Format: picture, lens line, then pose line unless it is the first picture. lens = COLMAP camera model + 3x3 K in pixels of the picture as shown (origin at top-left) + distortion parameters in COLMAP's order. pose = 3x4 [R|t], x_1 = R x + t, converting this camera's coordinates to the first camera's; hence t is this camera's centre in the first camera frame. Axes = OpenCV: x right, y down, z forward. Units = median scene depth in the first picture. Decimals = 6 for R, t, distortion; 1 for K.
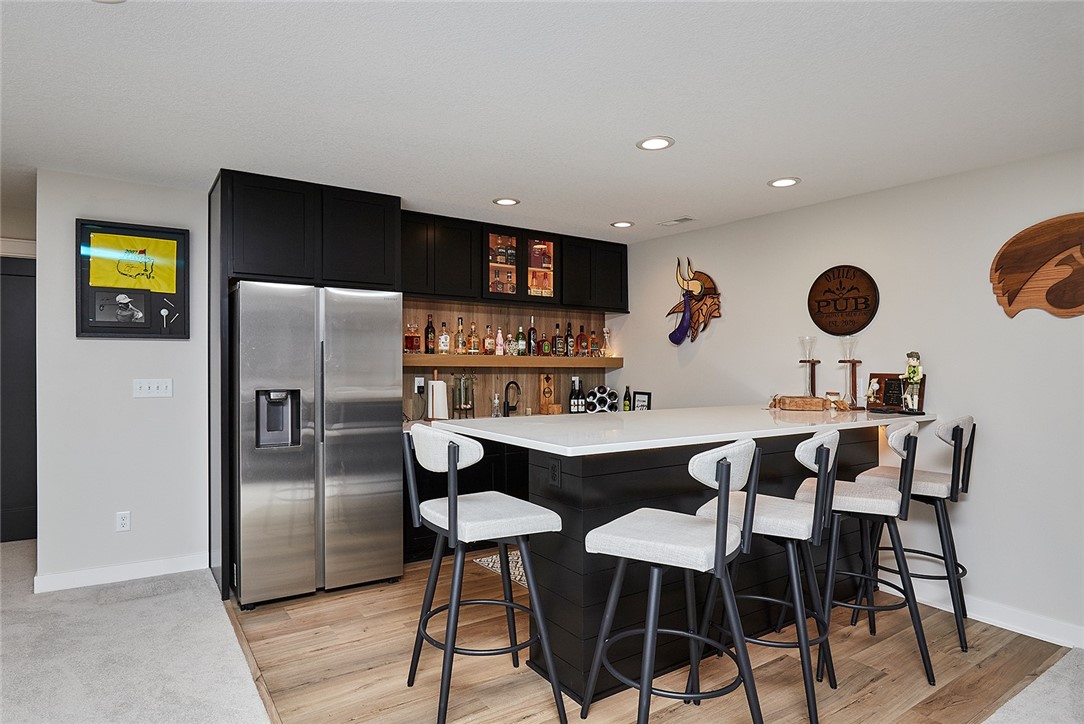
lens RADIAL K [[608.7, 0, 541.1], [0, 608.7, 363.9], [0, 0, 1]] dist [-0.018631, -0.000749]
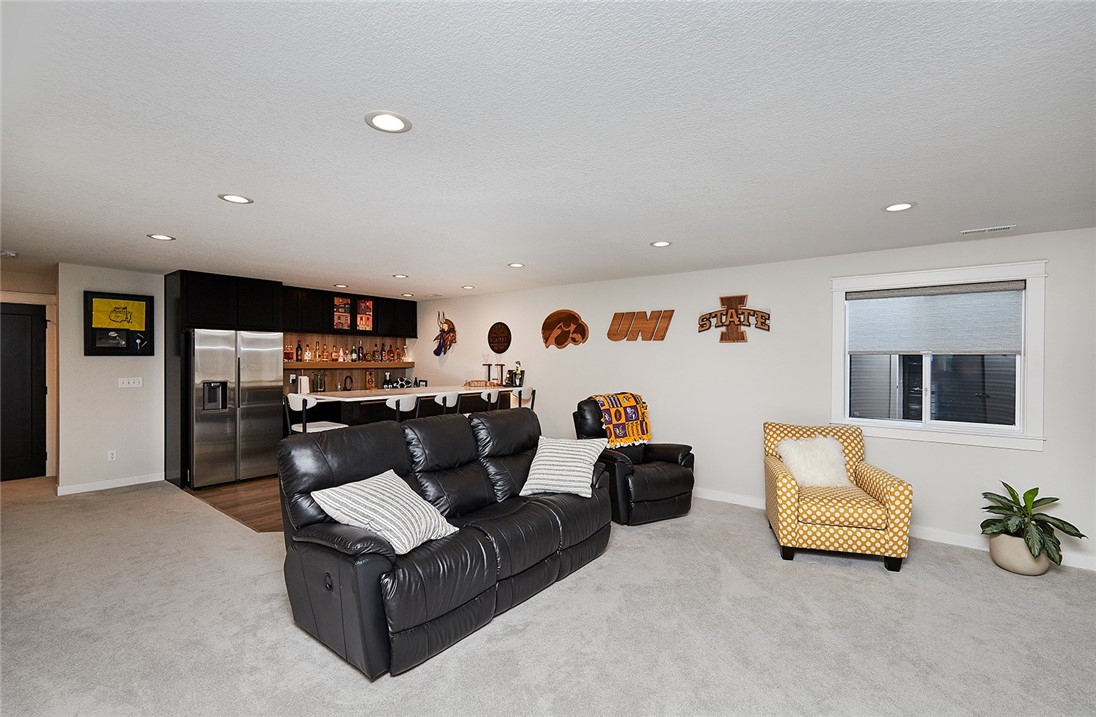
lens RADIAL K [[479.2, 0, 545.8], [0, 479.2, 353.7], [0, 0, 1]] dist [-0.000275, 0.000232]
pose [[0.961096, -0.002452, 0.276203, 0.142185], [0.006038, 0.999908, -0.012132, -0.018938], [-0.276147, 0.013328, 0.961023, -0.639874]]
